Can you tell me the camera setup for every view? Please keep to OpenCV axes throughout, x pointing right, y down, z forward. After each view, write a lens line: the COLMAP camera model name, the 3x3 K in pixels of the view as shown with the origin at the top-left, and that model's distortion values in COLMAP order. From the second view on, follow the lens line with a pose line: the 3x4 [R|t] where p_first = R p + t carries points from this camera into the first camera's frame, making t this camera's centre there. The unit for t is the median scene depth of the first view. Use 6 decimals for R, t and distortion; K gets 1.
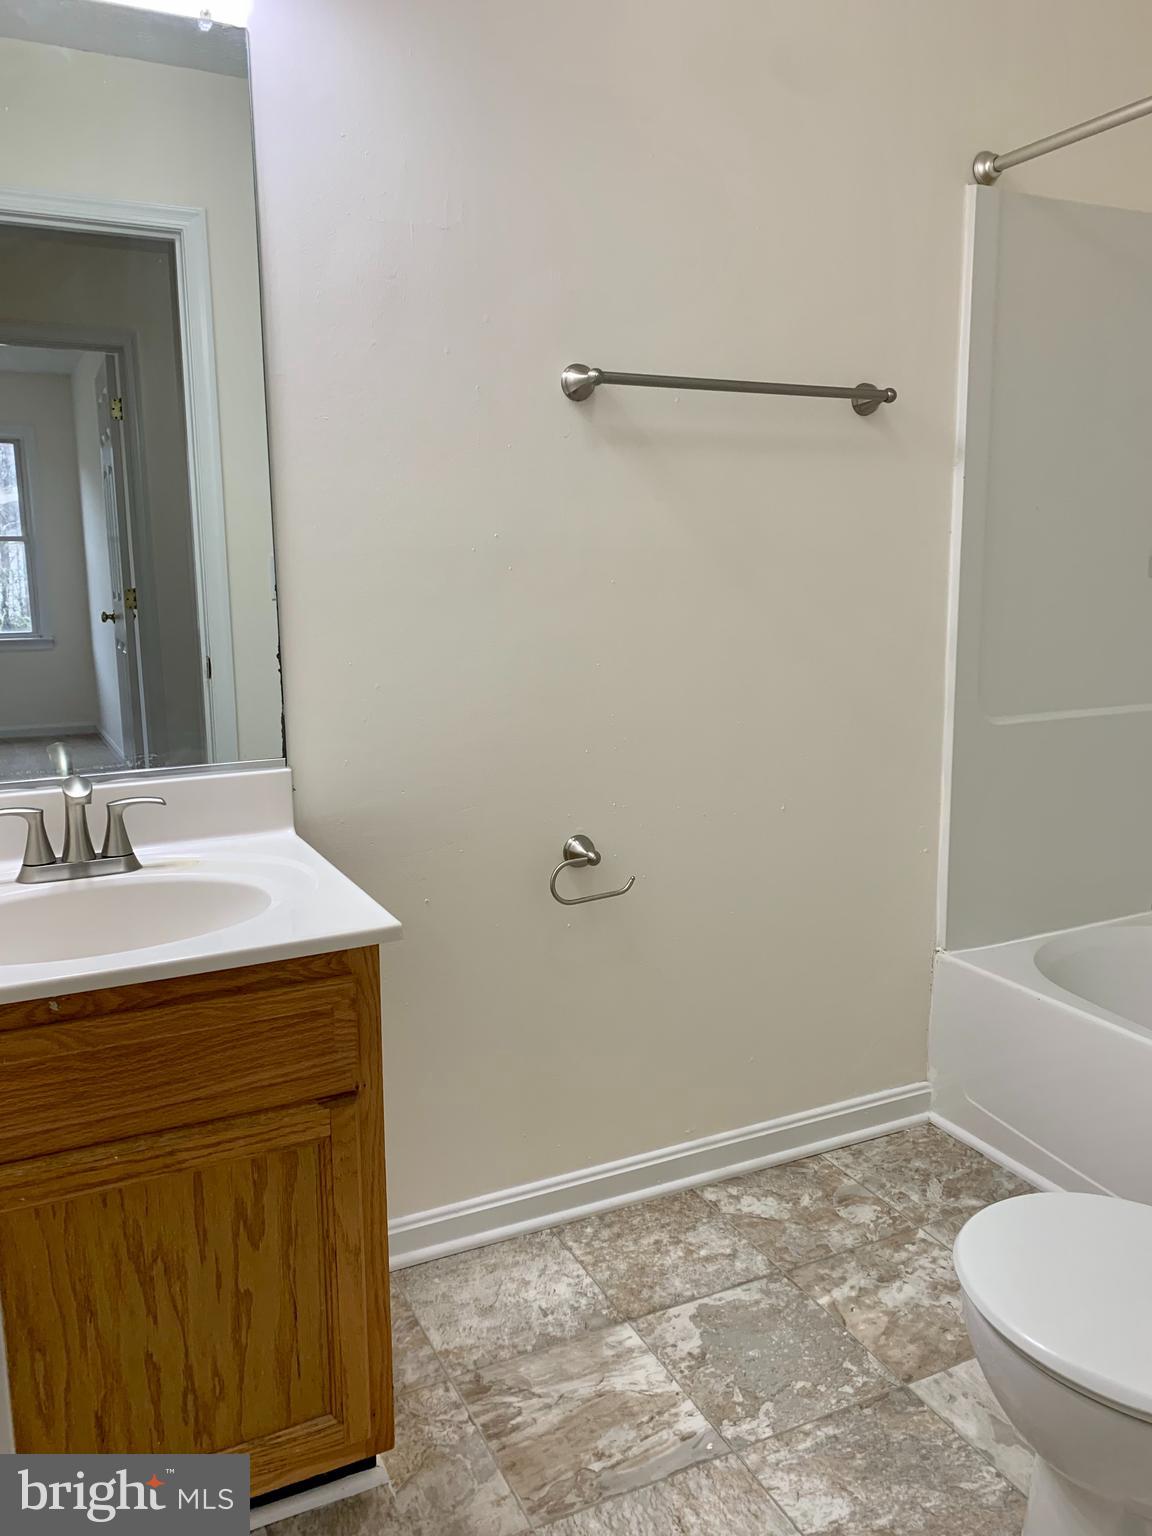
lens RADIAL K [[1178.3, 0, 584.6], [0, 1178.3, 760.1], [0, 0, 1]] dist [0.039833, -0.011522]
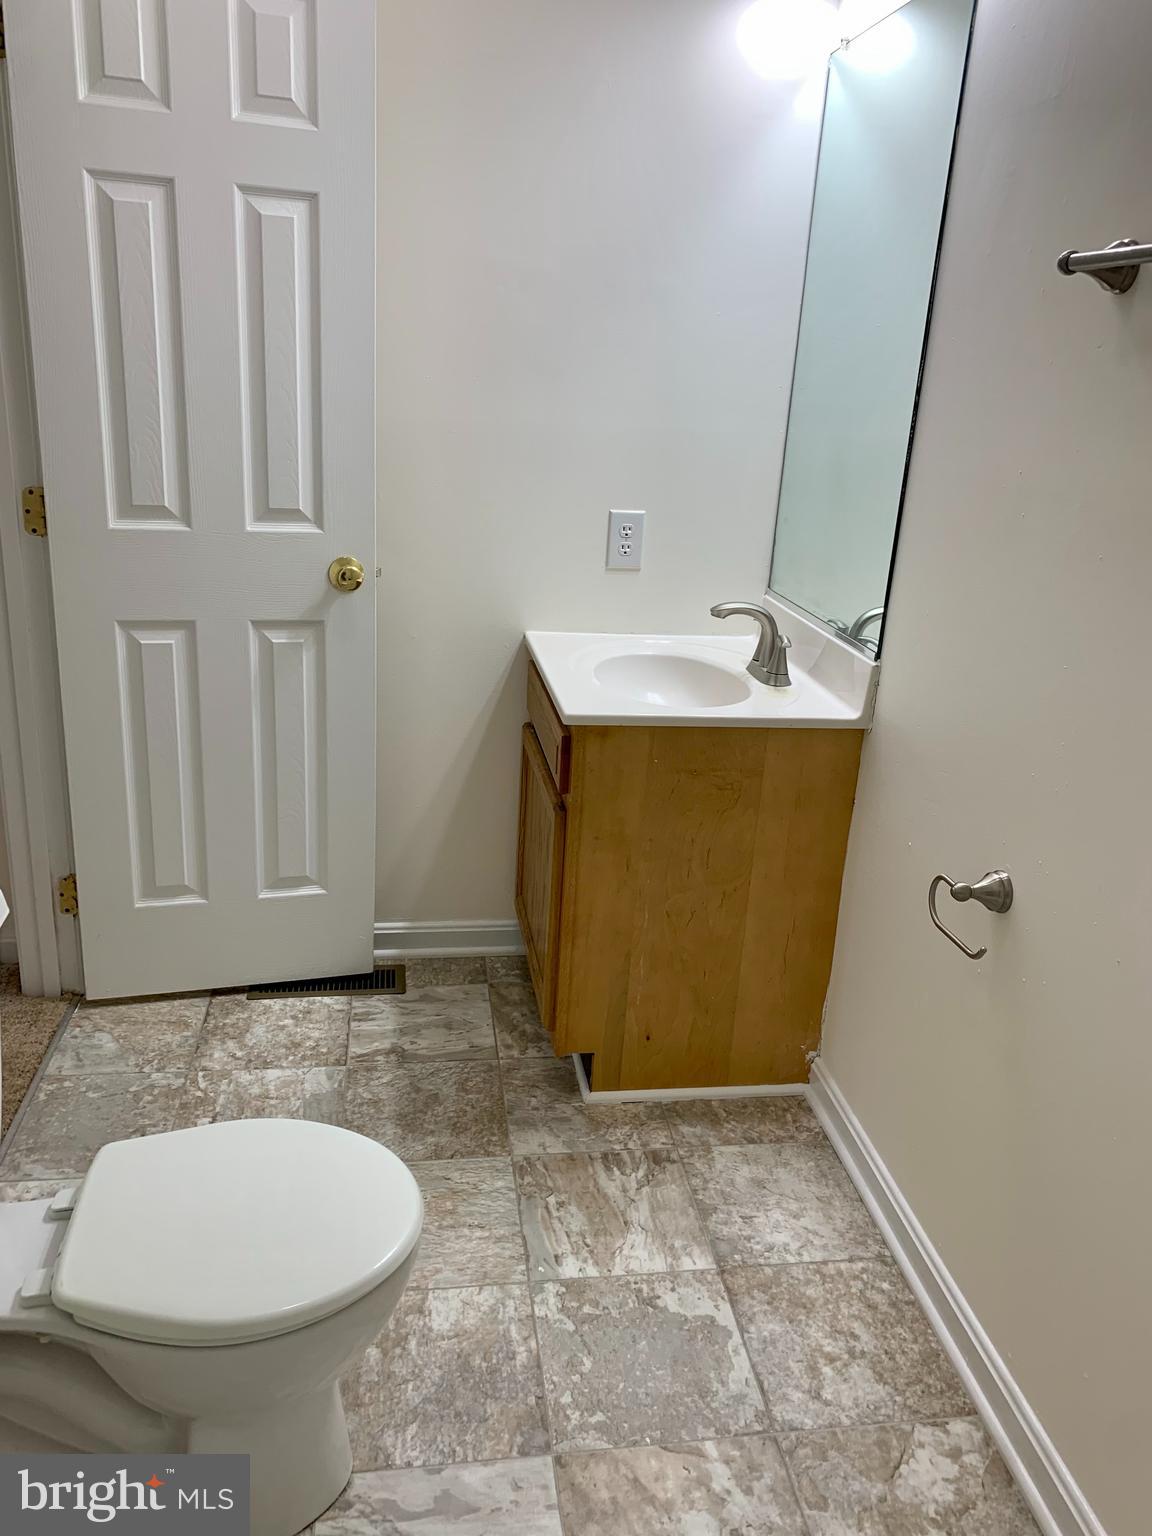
lens RADIAL K [[1178.3, 0, 575.3], [0, 1178.3, 759.9], [0, 0, 1]] dist [0.039833, -0.011522]
pose [[-0.311431, 0.290893, -0.904650, 0.821752], [-0.214547, 0.905889, 0.365151, -0.243104], [0.925732, 0.307810, -0.219711, 0.944320]]
